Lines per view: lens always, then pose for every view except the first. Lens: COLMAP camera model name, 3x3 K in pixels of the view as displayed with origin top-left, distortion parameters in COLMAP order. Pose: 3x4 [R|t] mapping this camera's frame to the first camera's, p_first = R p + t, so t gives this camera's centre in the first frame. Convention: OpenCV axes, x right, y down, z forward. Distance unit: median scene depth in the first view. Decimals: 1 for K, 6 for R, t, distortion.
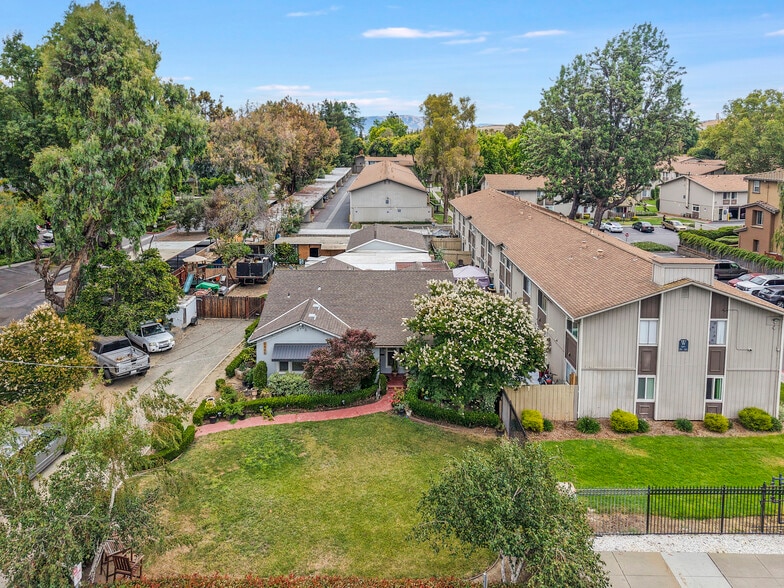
lens RADIAL K [[558.3, 0, 384.9], [0, 558.3, 192.6], [0, 0, 1]] dist [-0.002154, -0.002853]
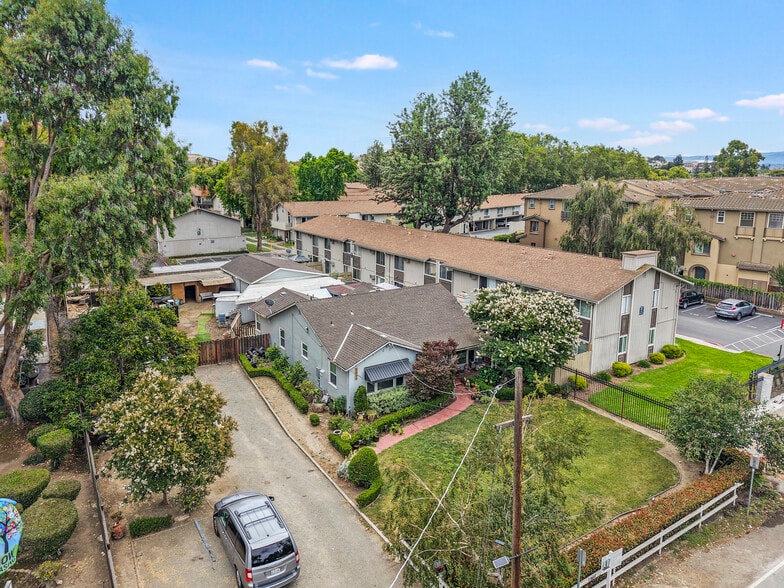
lens RADIAL K [[537.5, 0, 384.8], [0, 537.5, 264.7], [0, 0, 1]] dist [0.005396, -0.000635]
pose [[0.846279, -0.091844, 0.524764, -0.721489], [0.048524, 0.994222, 0.095755, -0.010486], [-0.530526, -0.055572, 0.845845, 0.169909]]
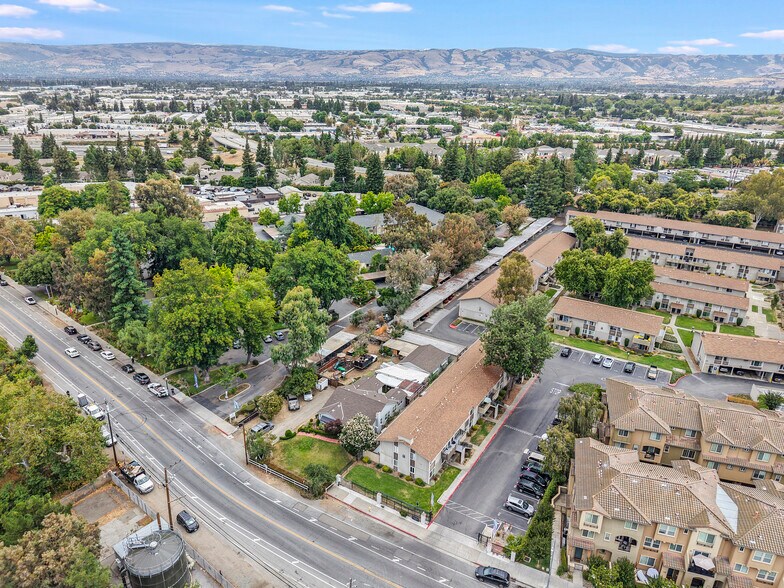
lens RADIAL K [[535.5, 0, 391.8], [0, 535.5, 294.2], [0, 0, 1]] dist [0.009055, -0.004604]
pose [[0.852191, 0.201768, -0.482762, 1.837019], [-0.058946, 0.953806, 0.294584, -1.647959], [0.519899, -0.222585, 0.824718, -1.567520]]
